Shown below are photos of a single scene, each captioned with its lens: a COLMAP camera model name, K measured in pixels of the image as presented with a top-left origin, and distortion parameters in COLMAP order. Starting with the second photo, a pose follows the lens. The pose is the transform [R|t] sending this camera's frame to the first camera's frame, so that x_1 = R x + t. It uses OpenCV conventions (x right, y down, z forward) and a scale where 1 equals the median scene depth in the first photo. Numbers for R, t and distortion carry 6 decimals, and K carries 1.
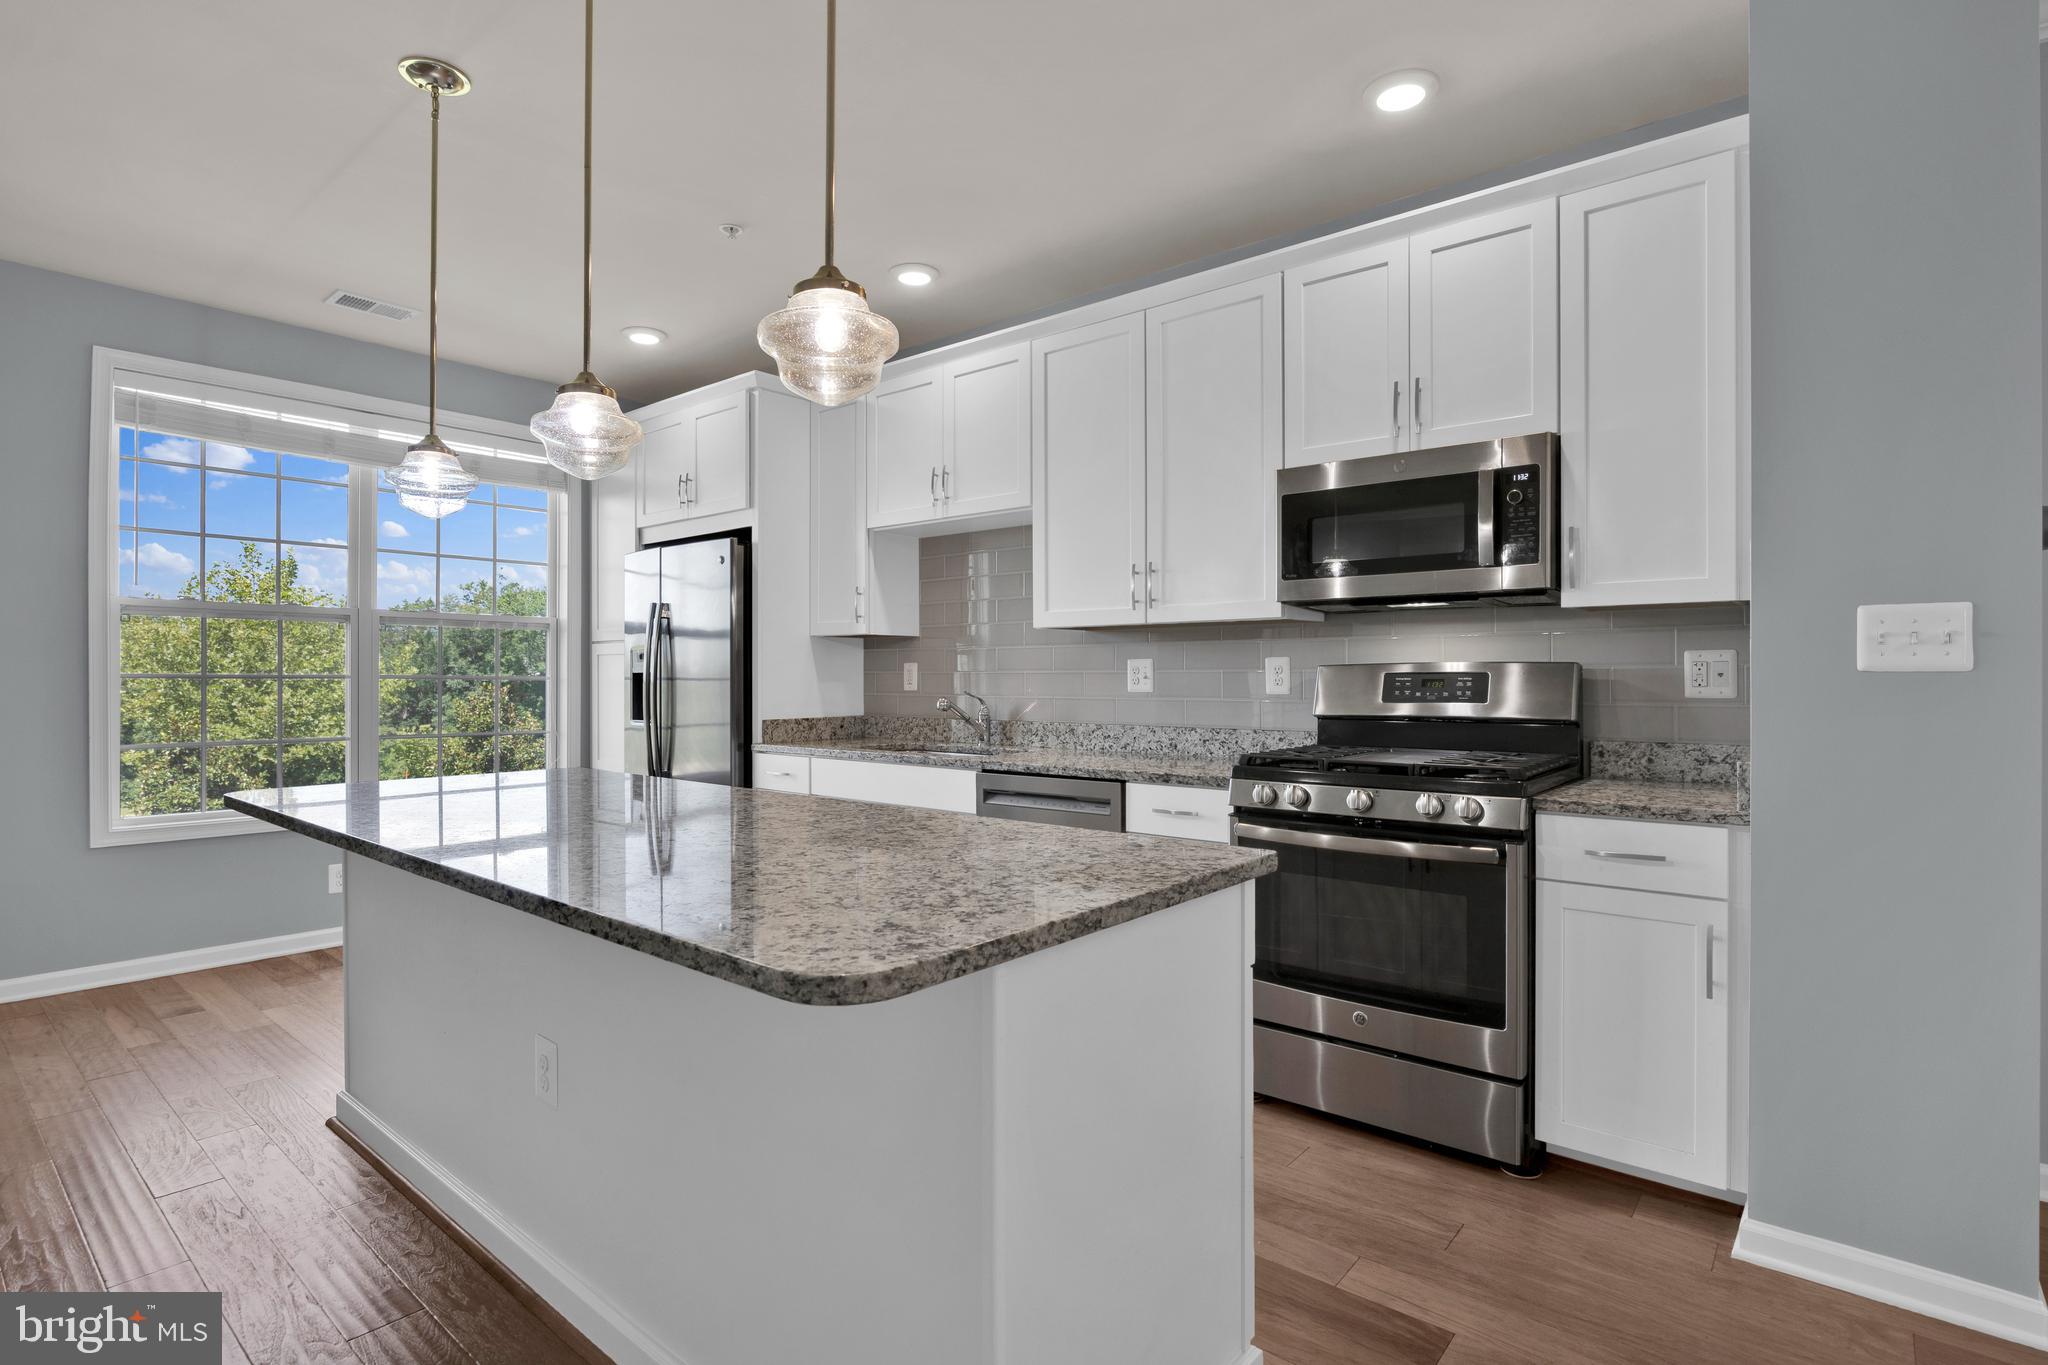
lens RADIAL K [[1002.9, 0, 1028.1], [0, 1002.9, 680.7], [0, 0, 1]] dist [-0.009691, 0.001058]
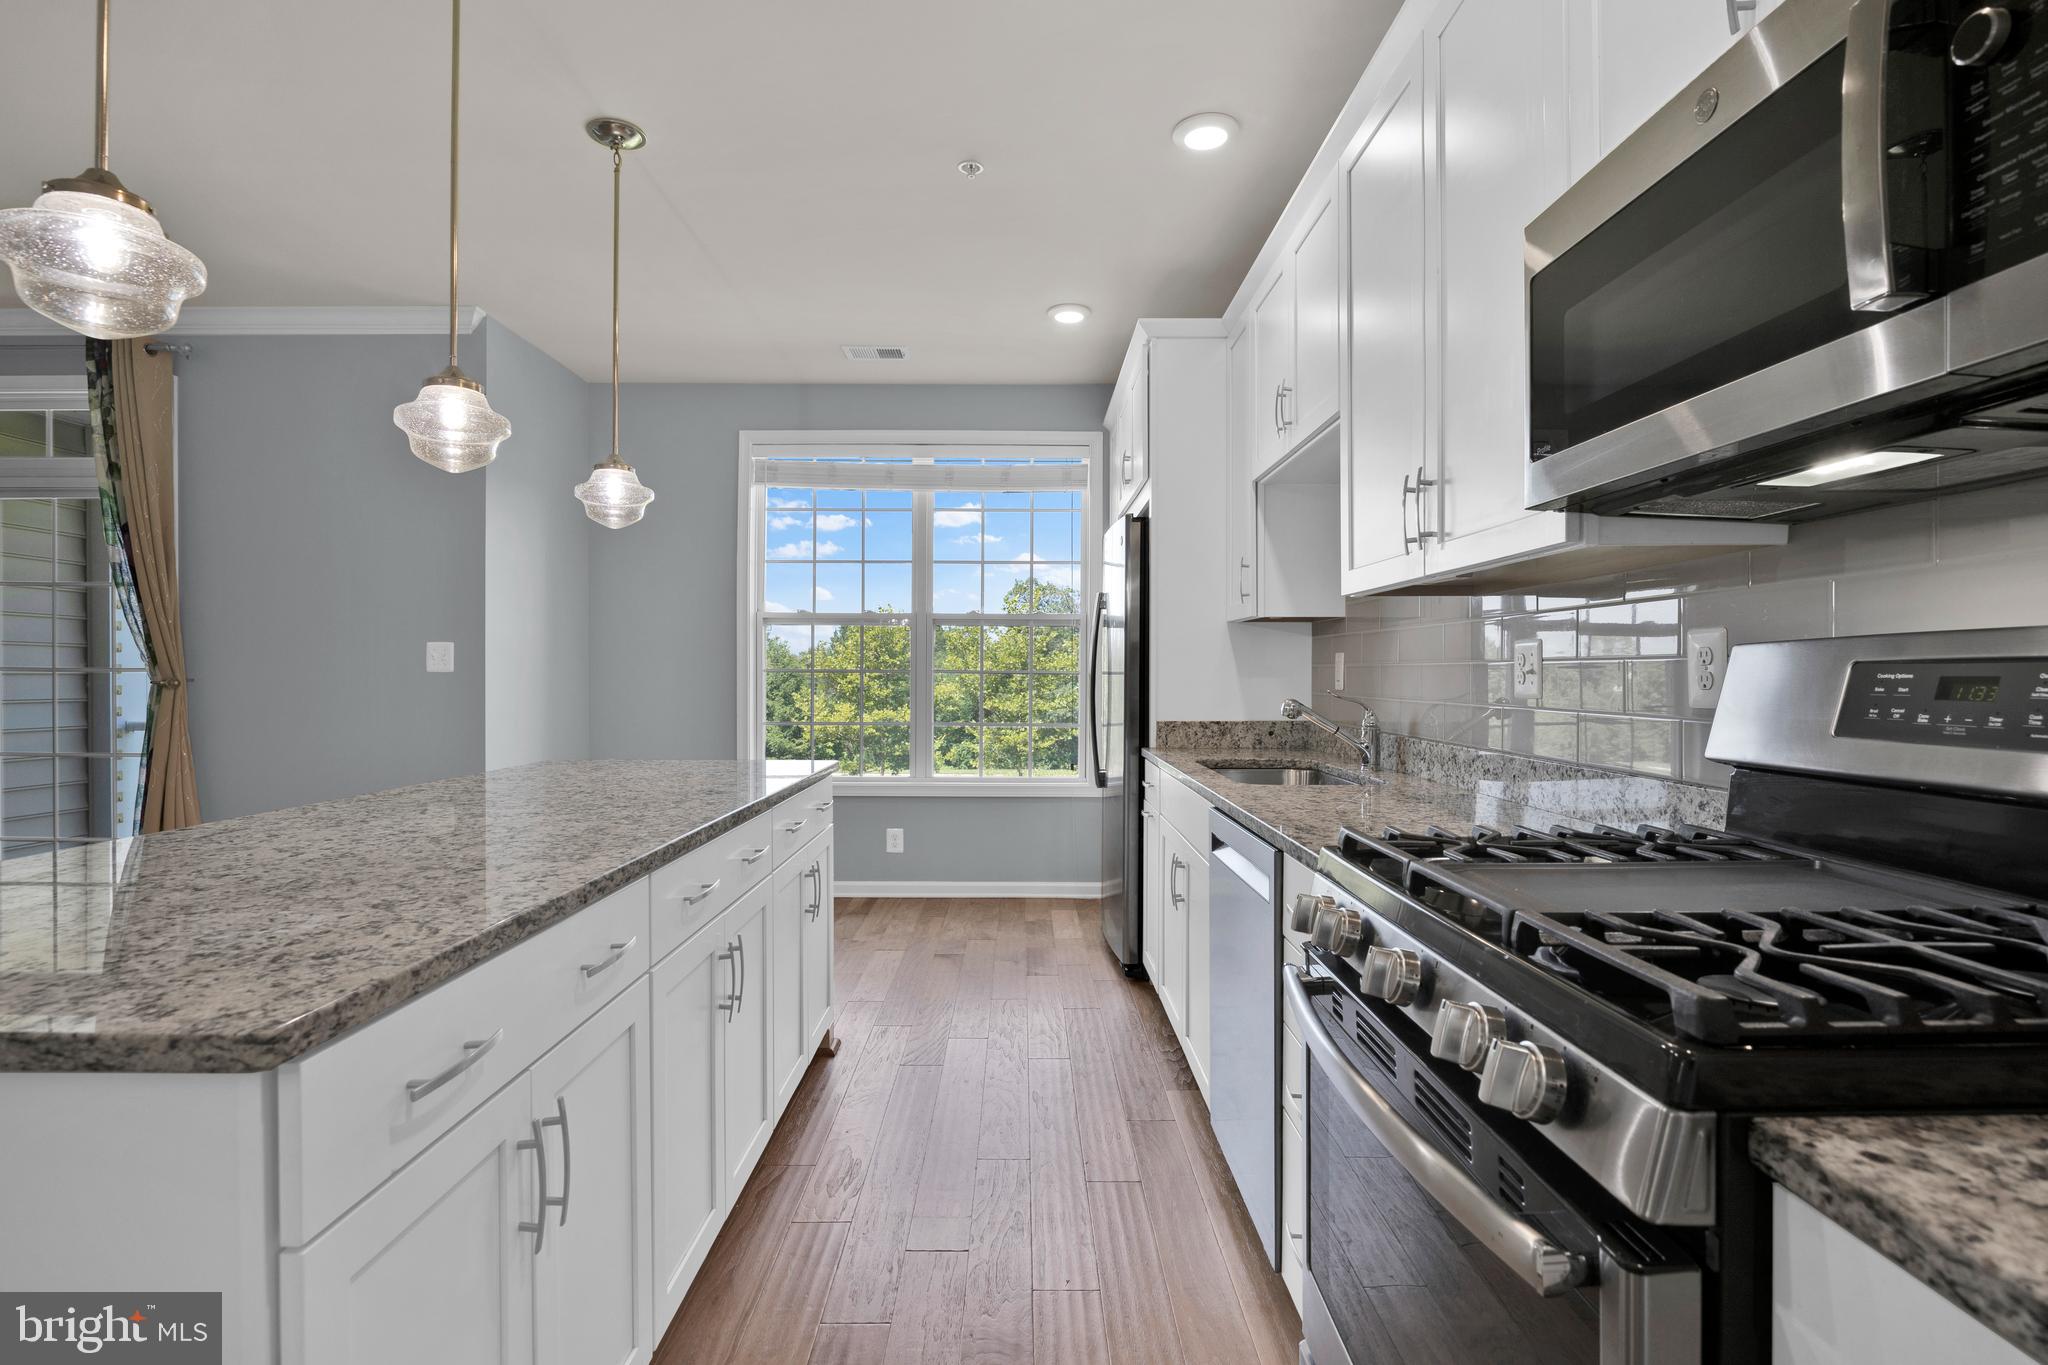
lens RADIAL K [[985.0, 0, 1027.0], [0, 985.0, 675.7], [0, 0, 1]] dist [-0.009986, -0.002220]
pose [[0.642481, 0.005063, -0.766285, 0.405040], [-0.006480, 0.999978, 0.001174, -0.000344], [0.766274, 0.004211, 0.642500, 0.477339]]
